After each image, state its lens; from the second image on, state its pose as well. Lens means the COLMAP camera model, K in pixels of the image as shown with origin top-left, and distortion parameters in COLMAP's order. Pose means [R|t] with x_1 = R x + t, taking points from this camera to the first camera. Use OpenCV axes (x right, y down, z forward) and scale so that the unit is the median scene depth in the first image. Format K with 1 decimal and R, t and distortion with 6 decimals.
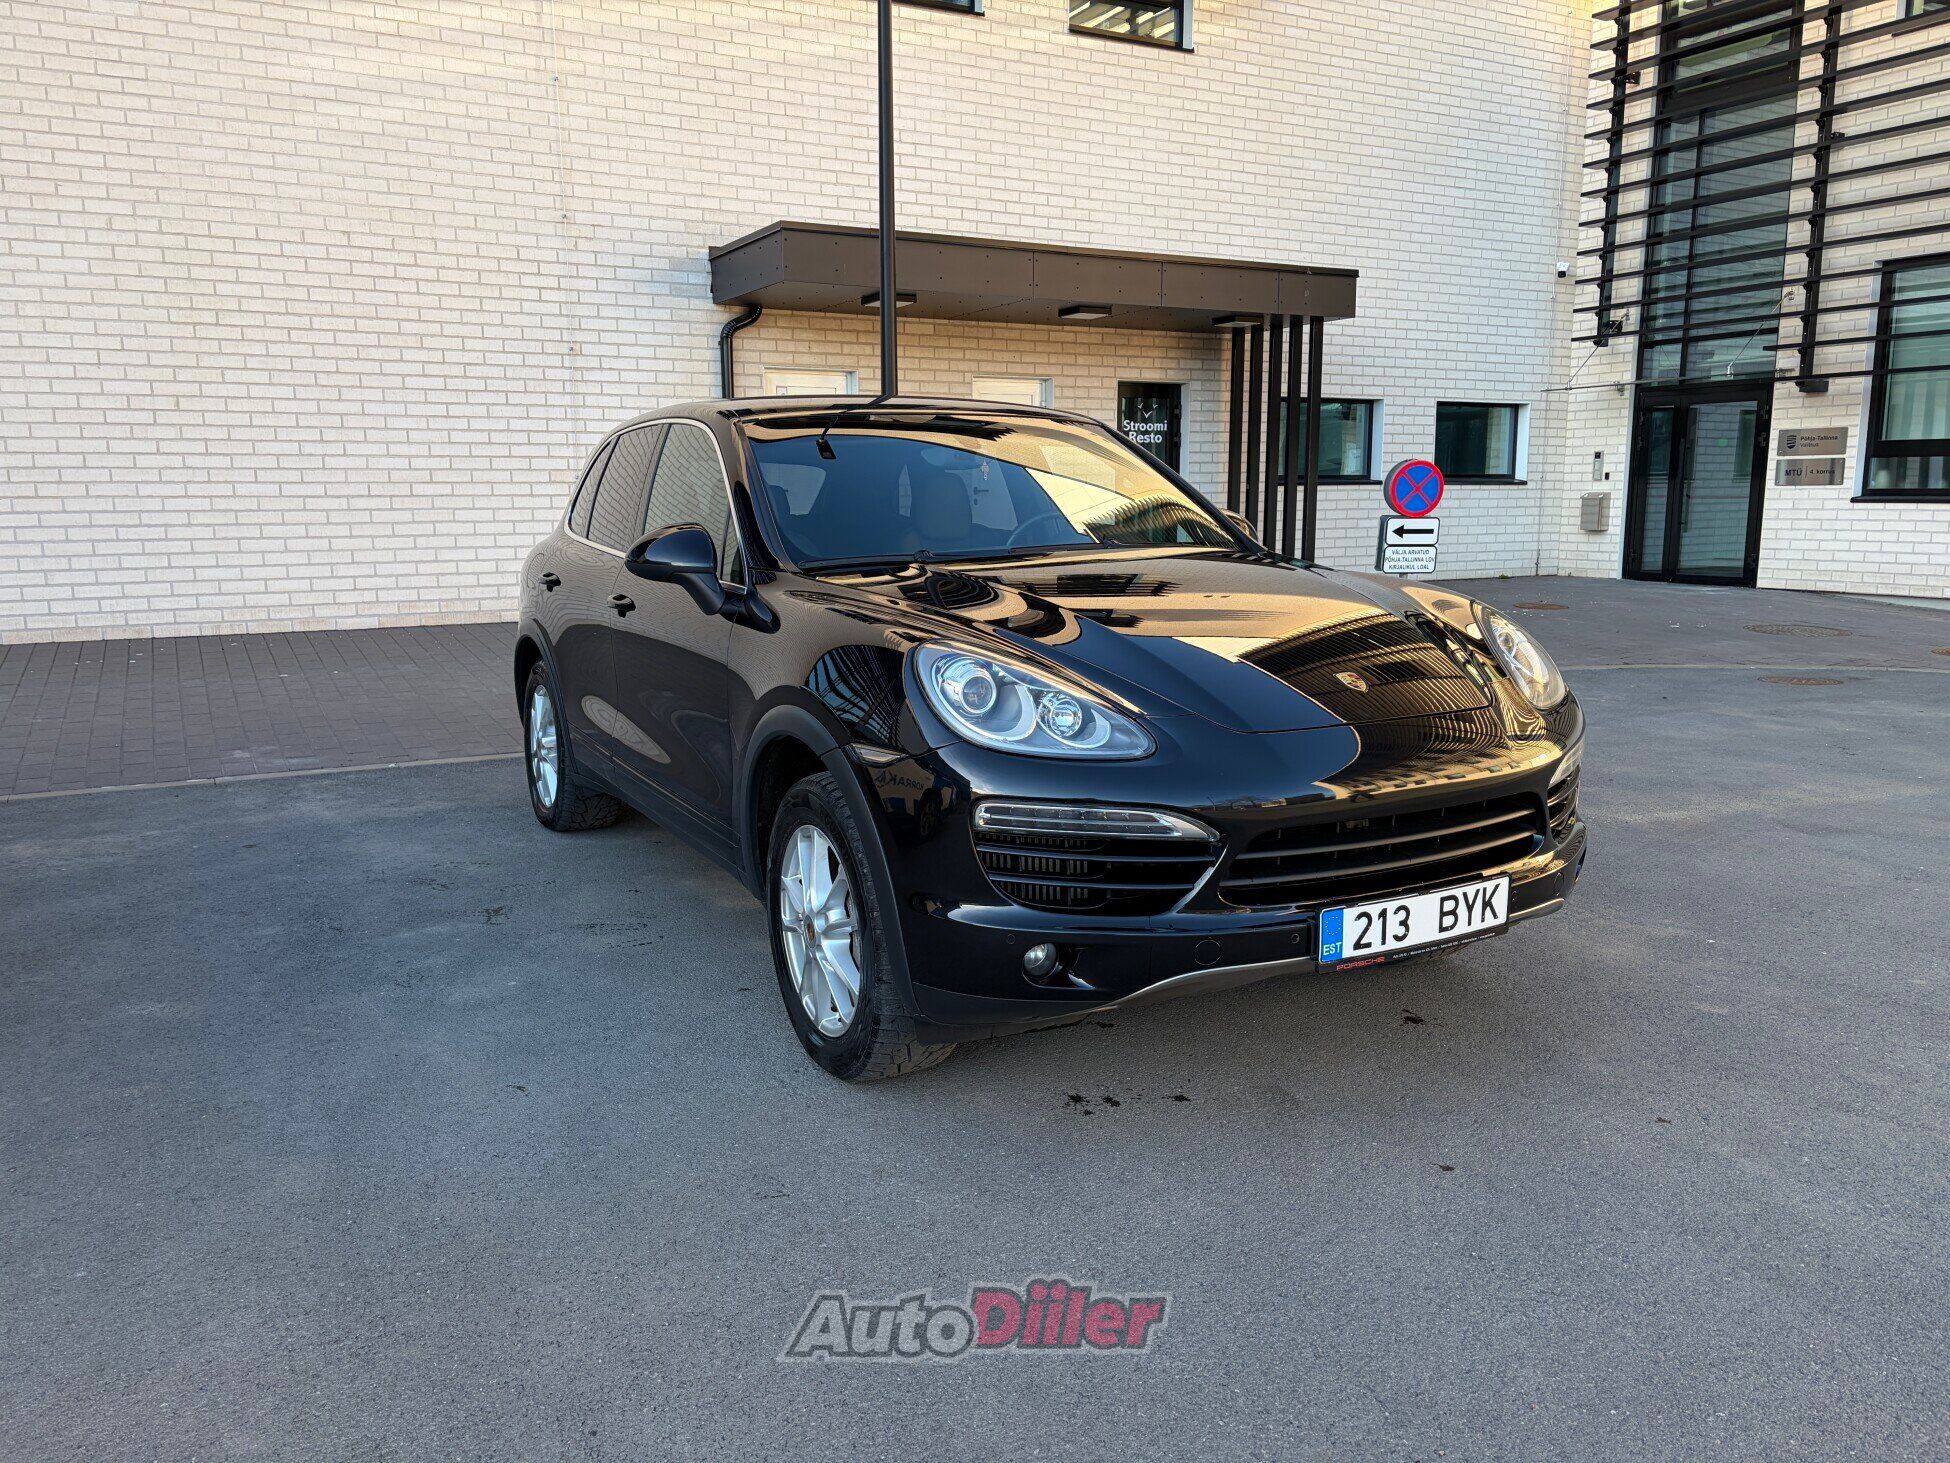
lens RADIAL K [[1464.1, 0, 967.0], [0, 1464.1, 739.5], [0, 0, 1]] dist [0.013346, -0.007446]
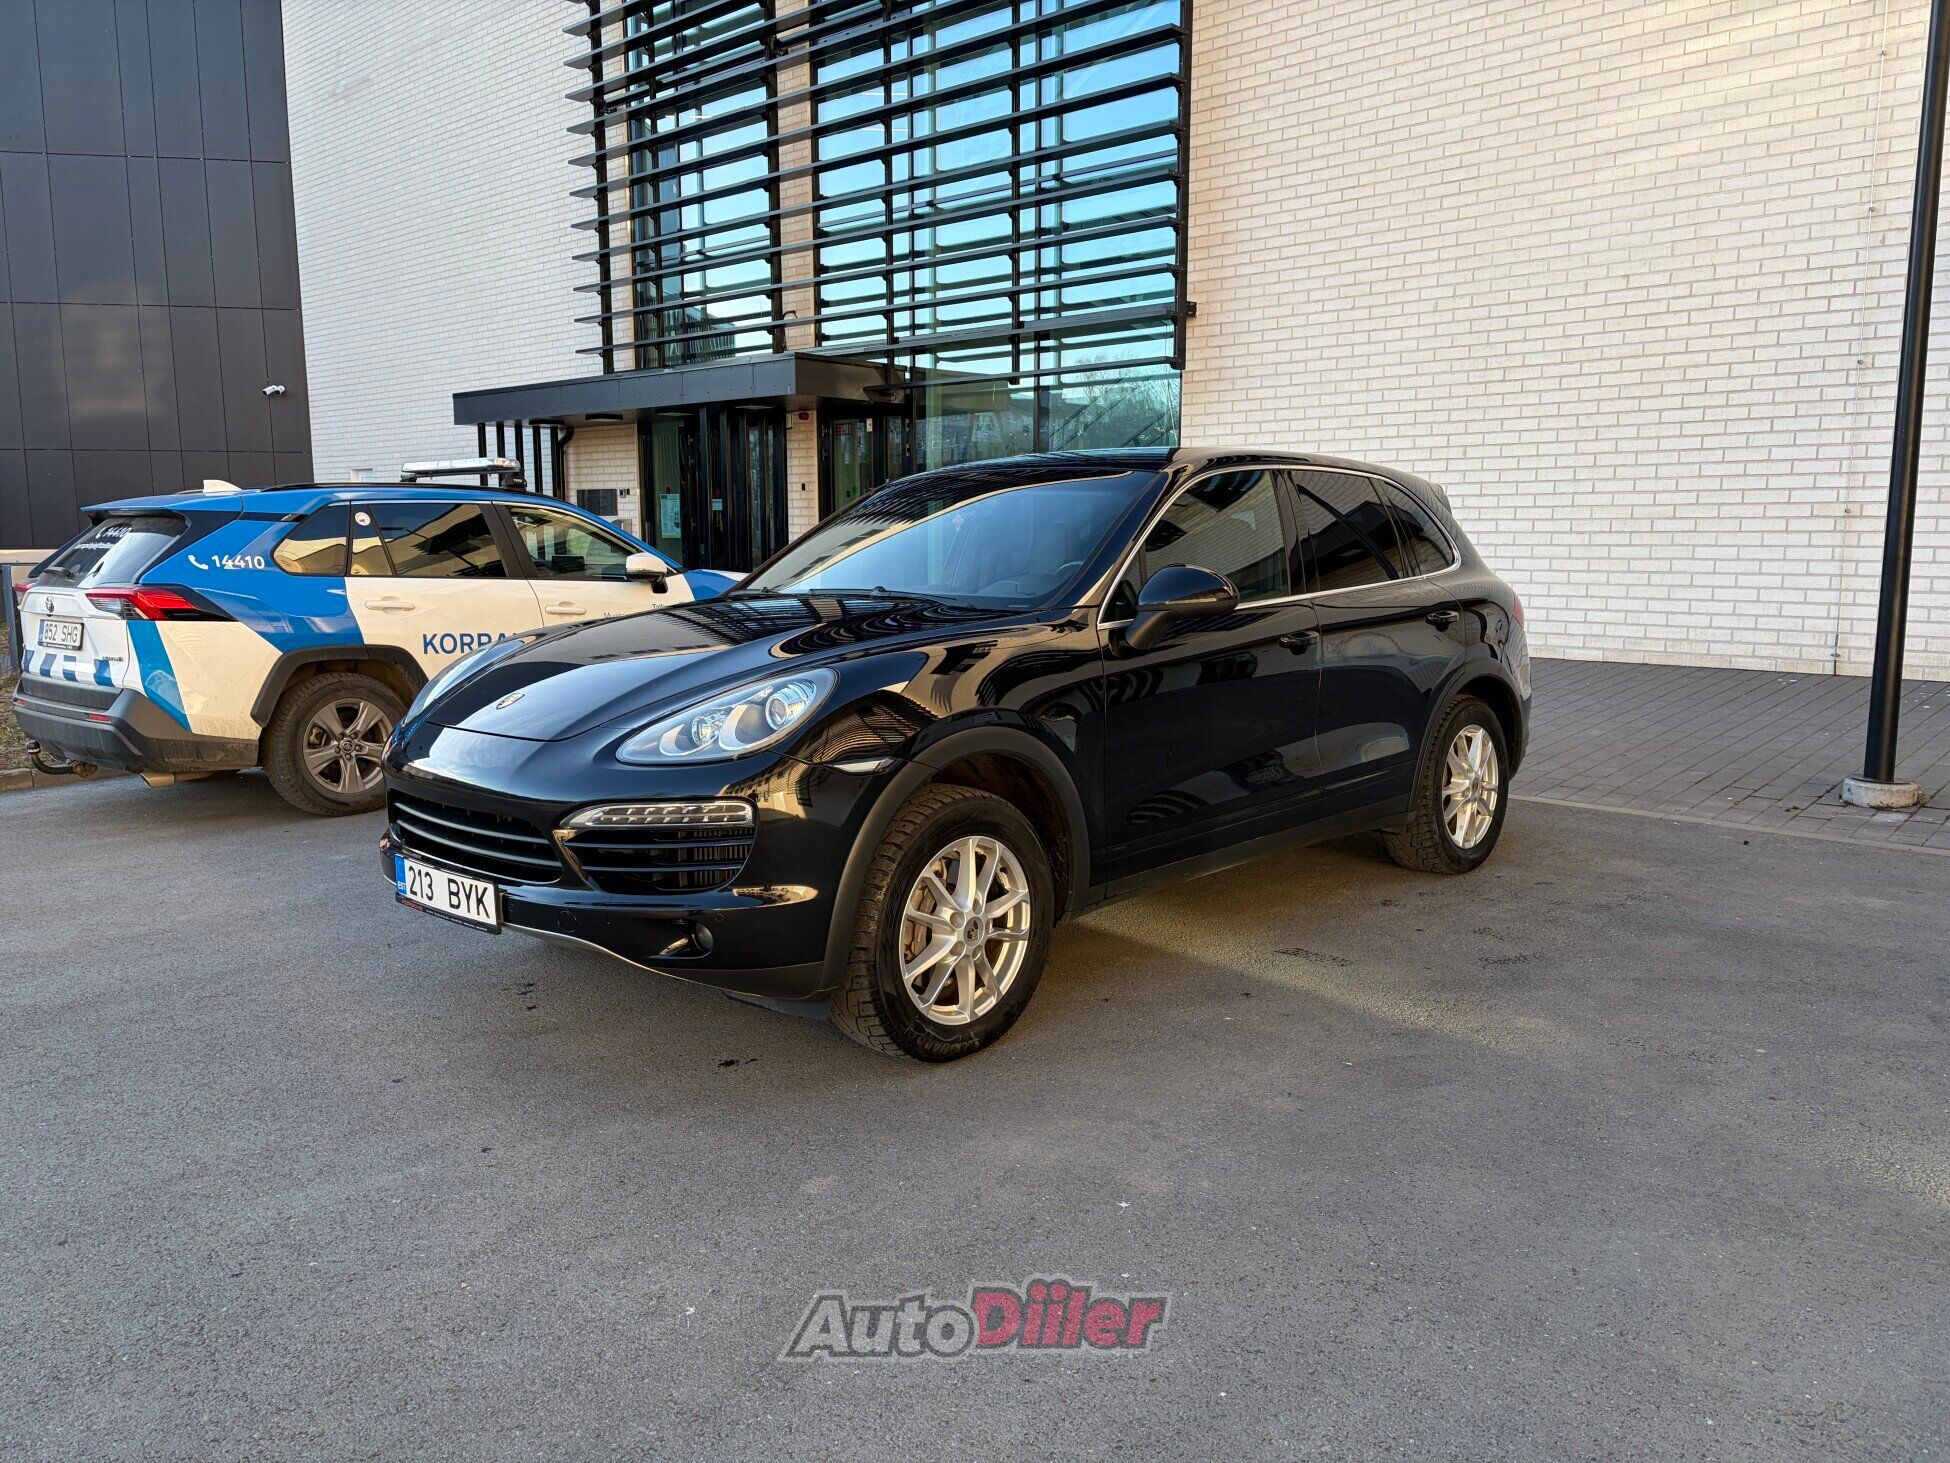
lens RADIAL K [[1464.1, 0, 960.1], [0, 1464.1, 721.1], [0, 0, 1]] dist [0.013346, -0.007446]
pose [[0.313566, 0.127094, -0.941023, 0.425484], [-0.154303, 0.984651, 0.081570, -0.050456], [0.936946, 0.119625, 0.328364, 0.260004]]
